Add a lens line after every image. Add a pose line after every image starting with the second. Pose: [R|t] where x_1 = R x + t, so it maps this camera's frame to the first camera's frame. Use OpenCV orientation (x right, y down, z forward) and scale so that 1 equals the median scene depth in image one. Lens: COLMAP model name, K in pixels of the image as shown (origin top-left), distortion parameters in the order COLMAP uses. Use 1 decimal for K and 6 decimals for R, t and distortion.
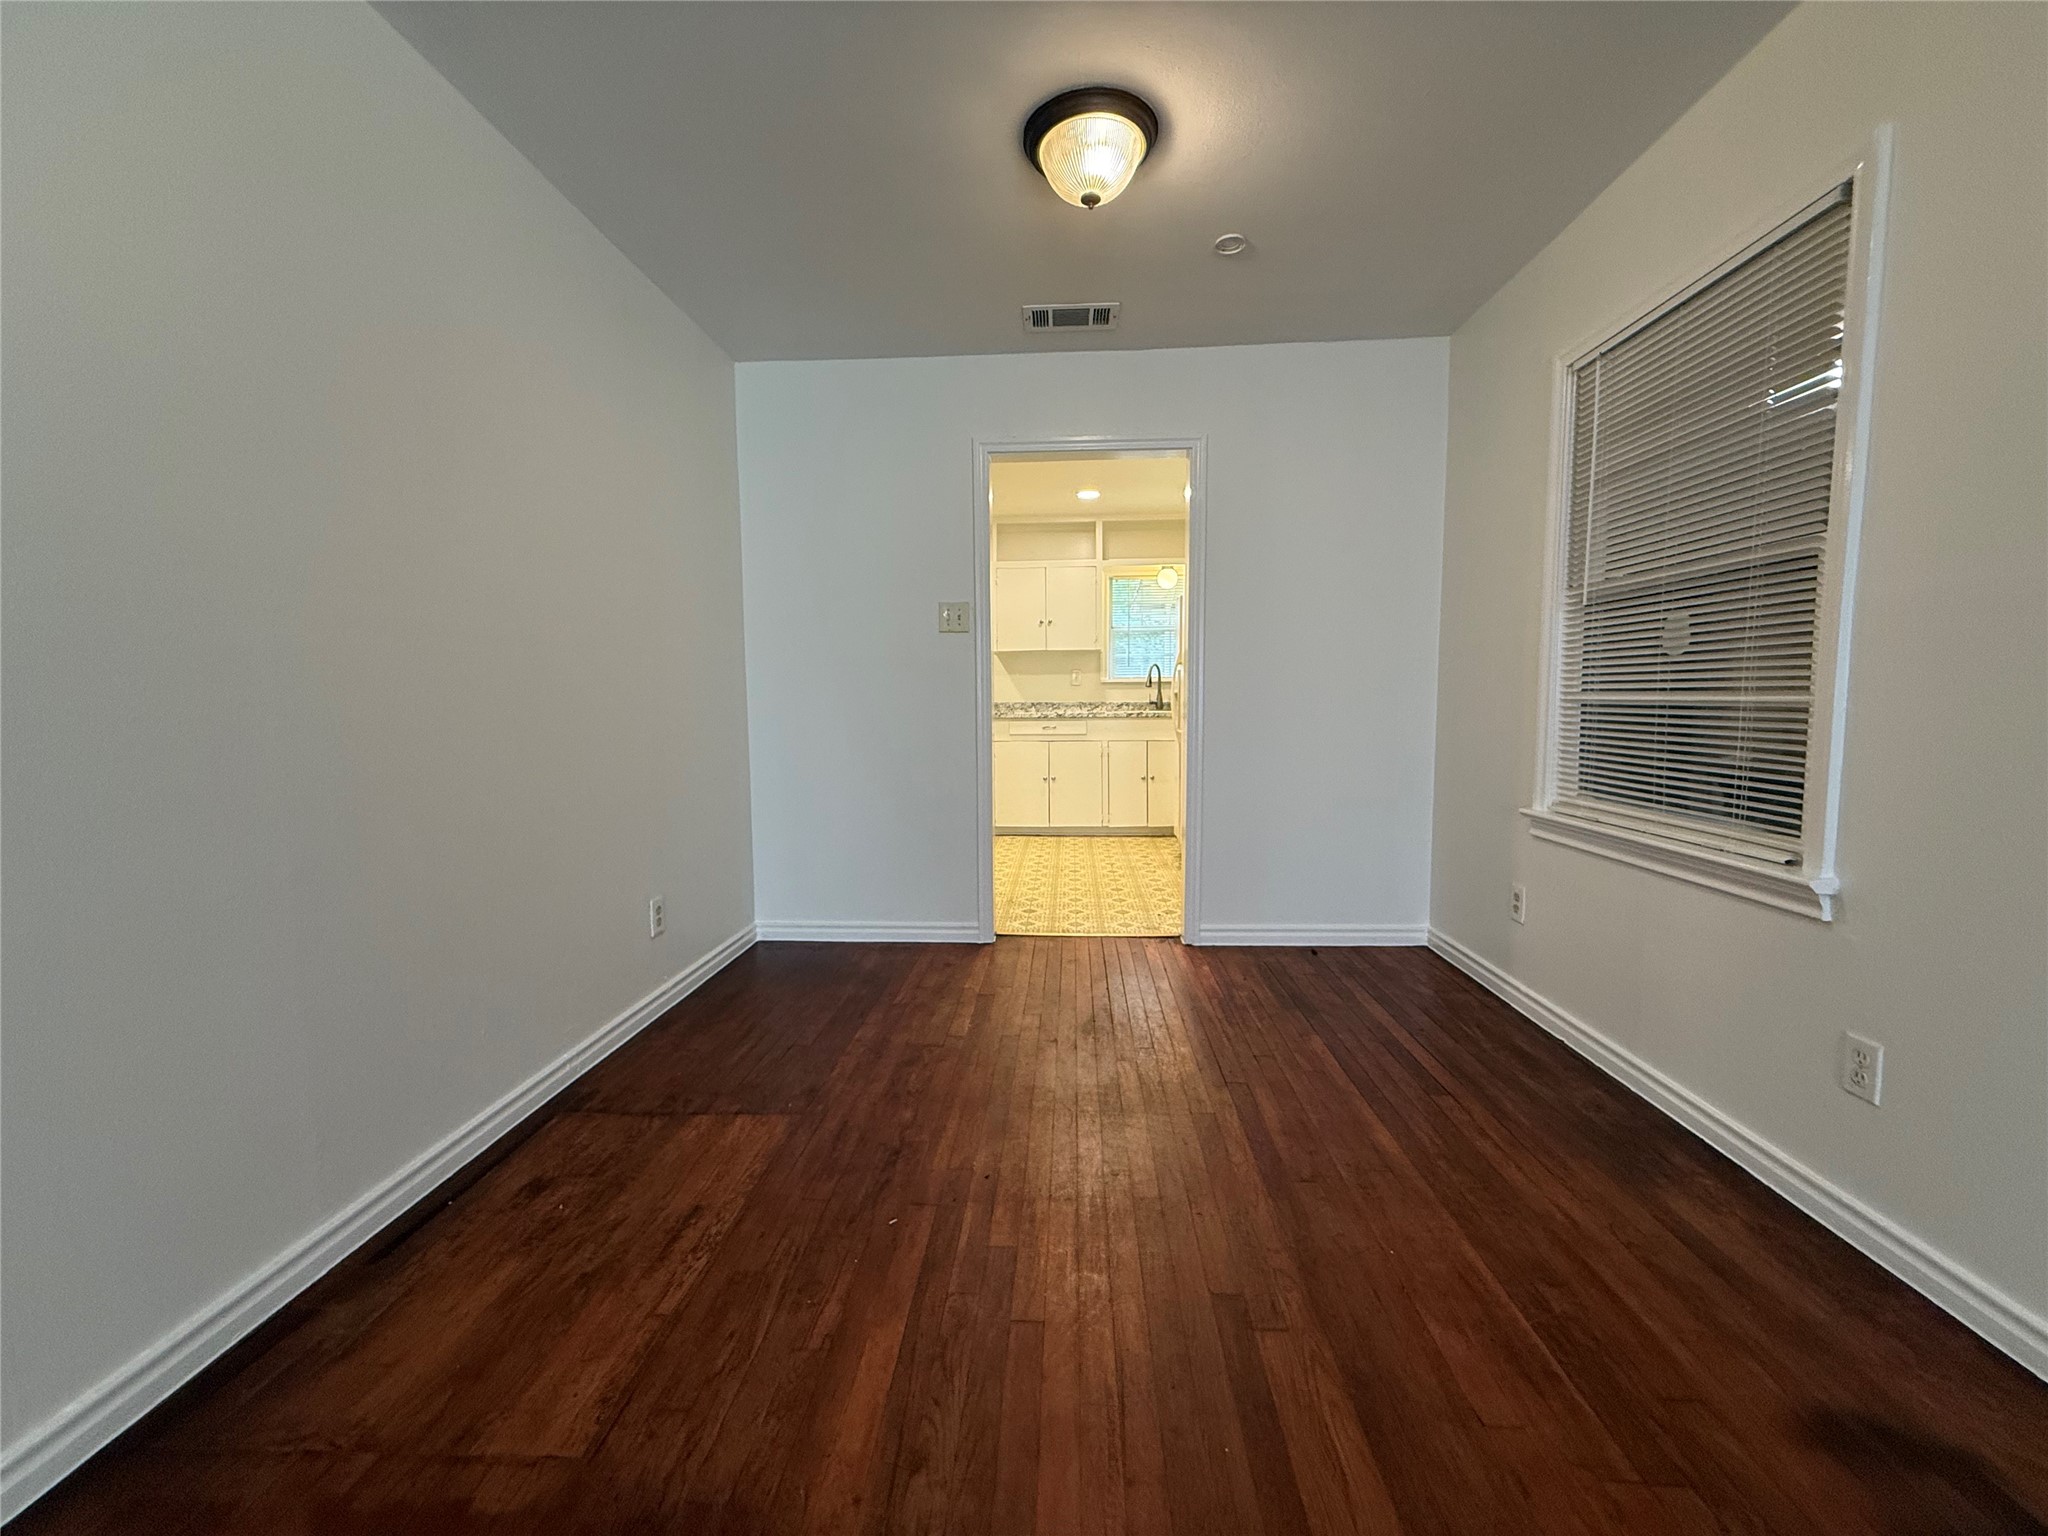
lens RADIAL K [[815.4, 0, 1022.8], [0, 815.4, 766.6], [0, 0, 1]] dist [0.000542, -0.000236]
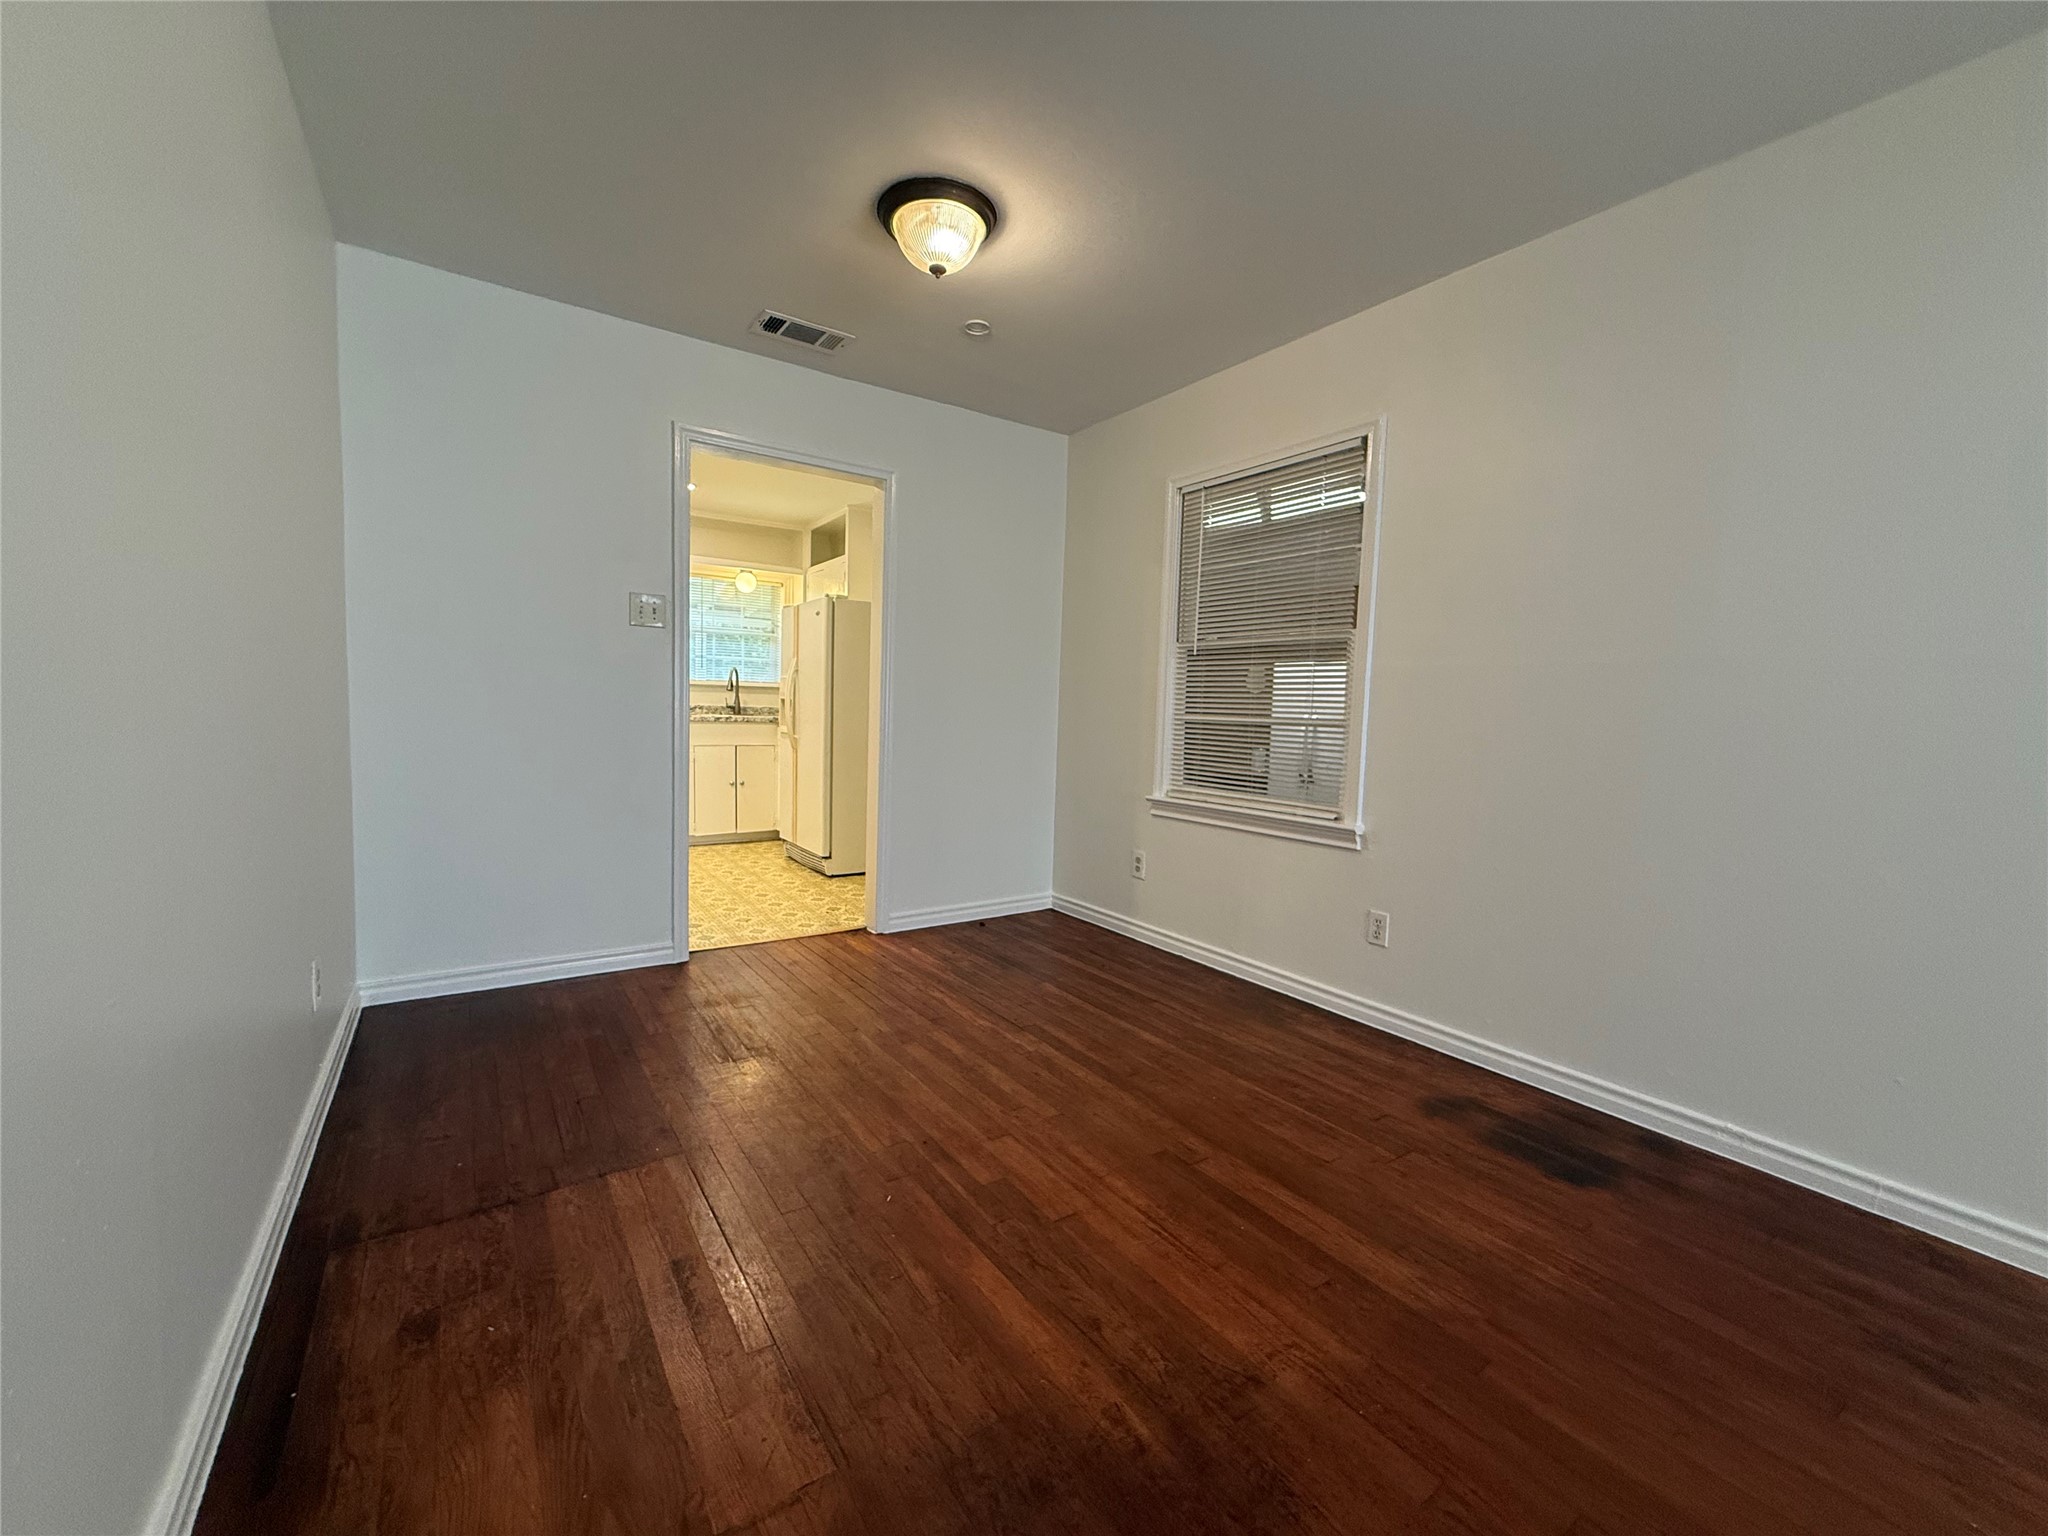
lens RADIAL K [[815.4, 0, 1019.5], [0, 815.4, 765.3], [0, 0, 1]] dist [0.000542, -0.000236]
pose [[0.790394, -0.010766, 0.612505, -0.400000], [0.015591, 0.999875, -0.002544, -0.000322], [-0.612401, 0.011560, 0.790463, 0.030297]]
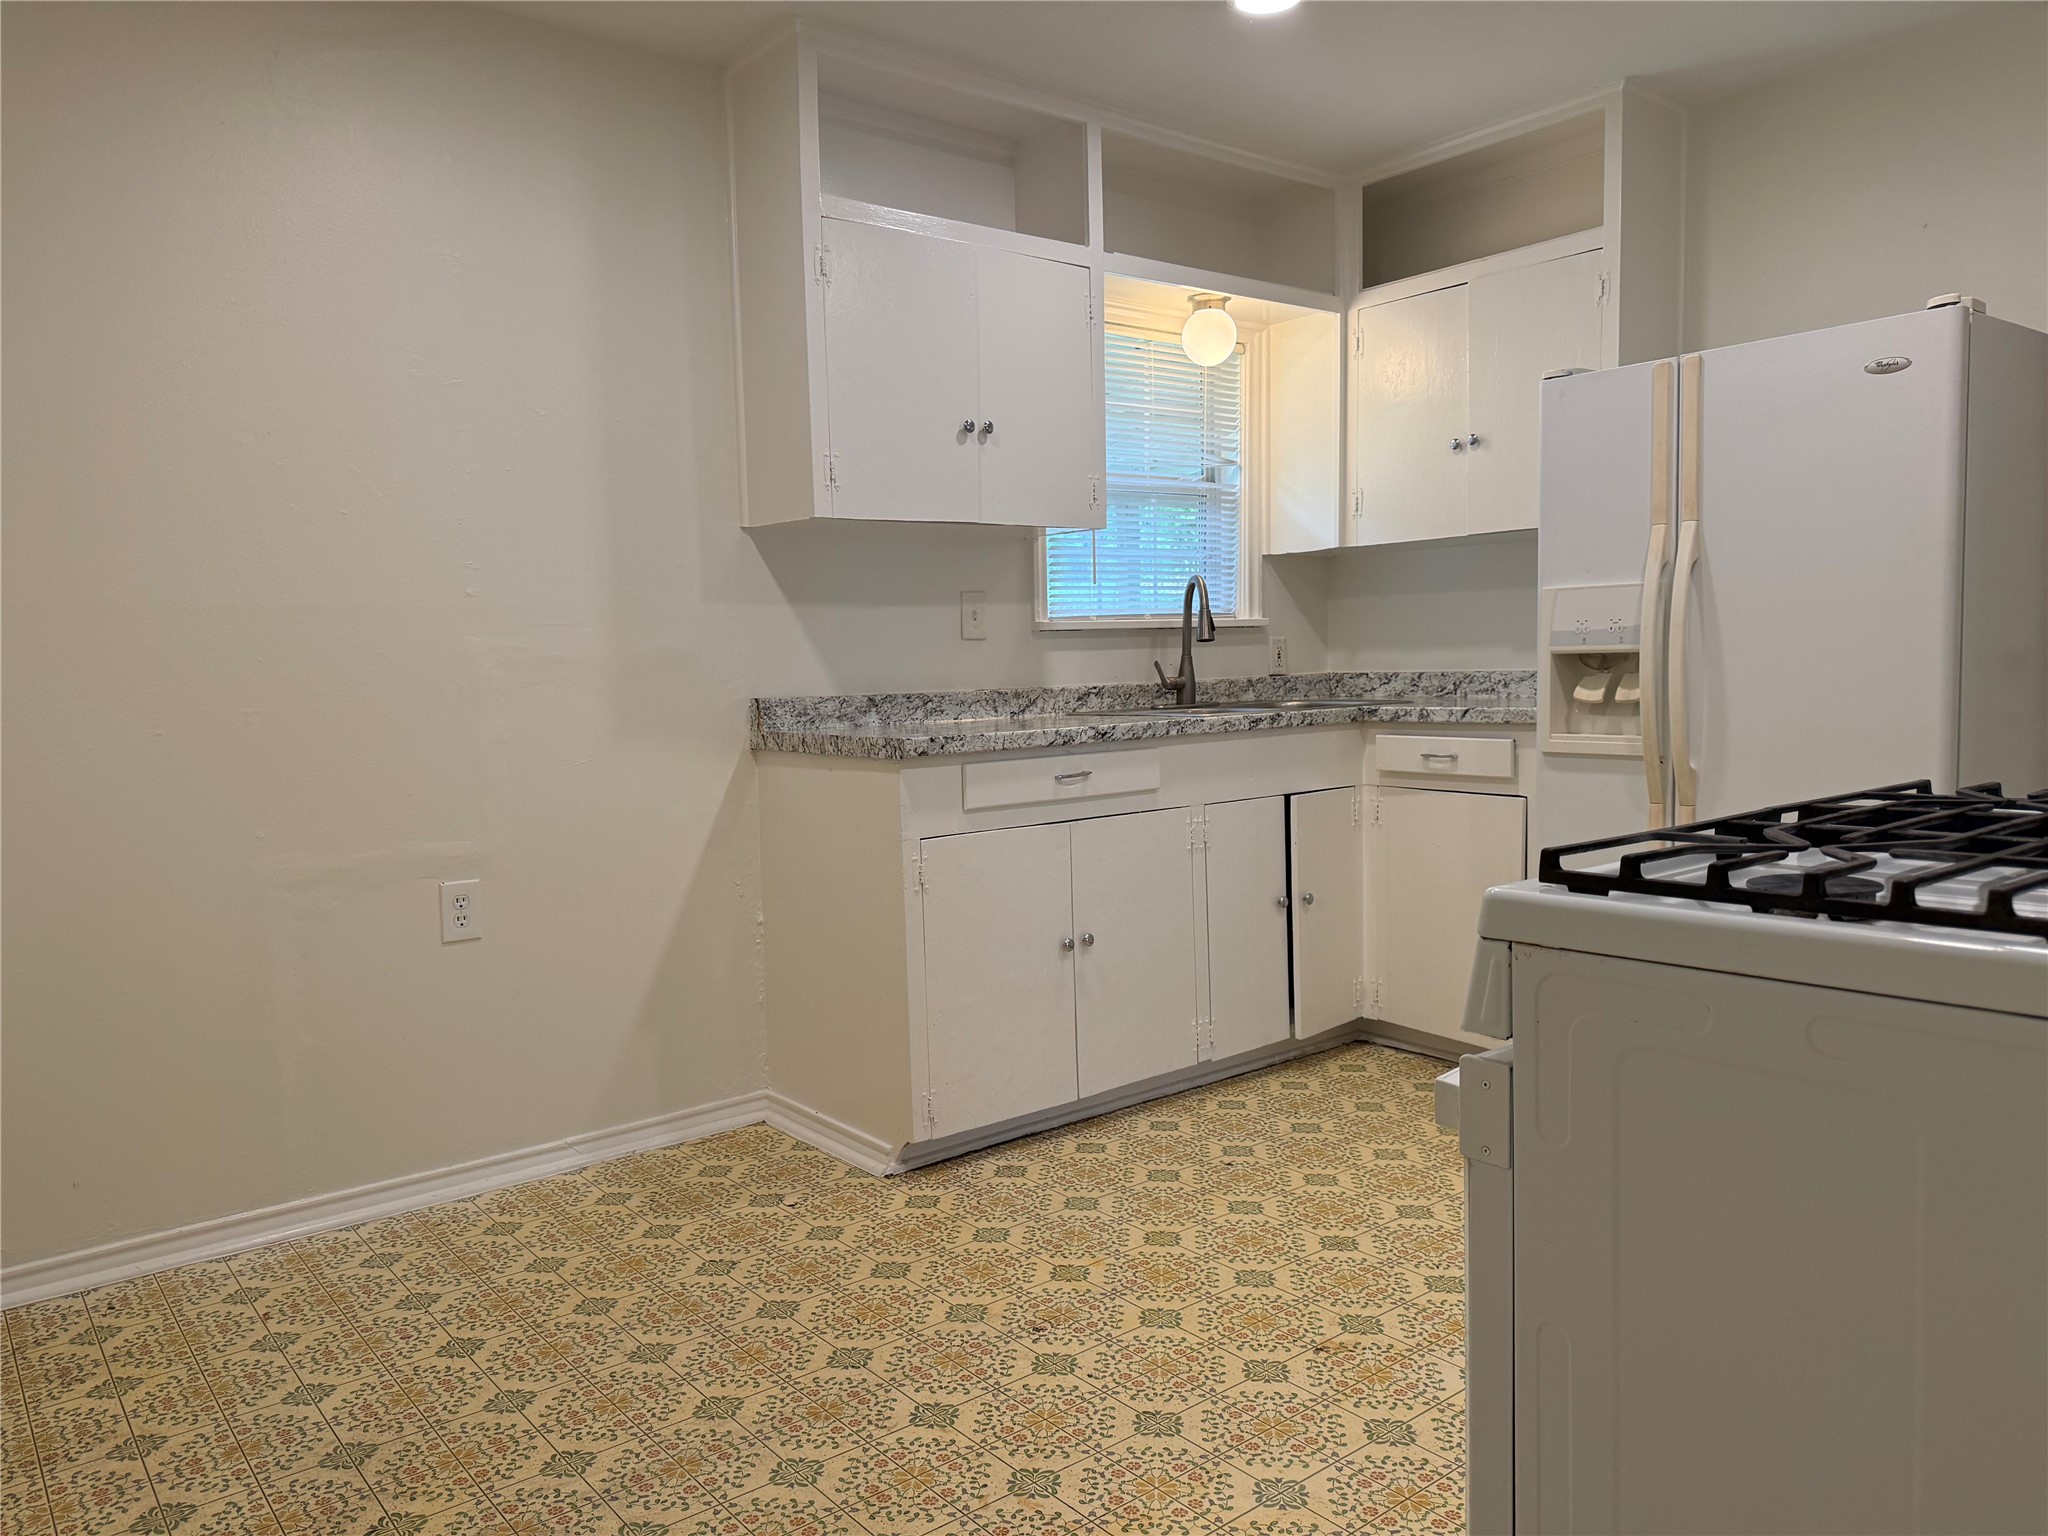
lens RADIAL K [[1419.4, 0, 1022.3], [0, 1419.4, 780.4], [0, 0, 1]] dist [0.038545, -0.003734]
pose [[0.739188, -0.071330, 0.669712, -0.741255], [0.076414, 0.996837, 0.021830, -0.131837], [-0.669150, 0.035039, 0.742300, 1.392434]]
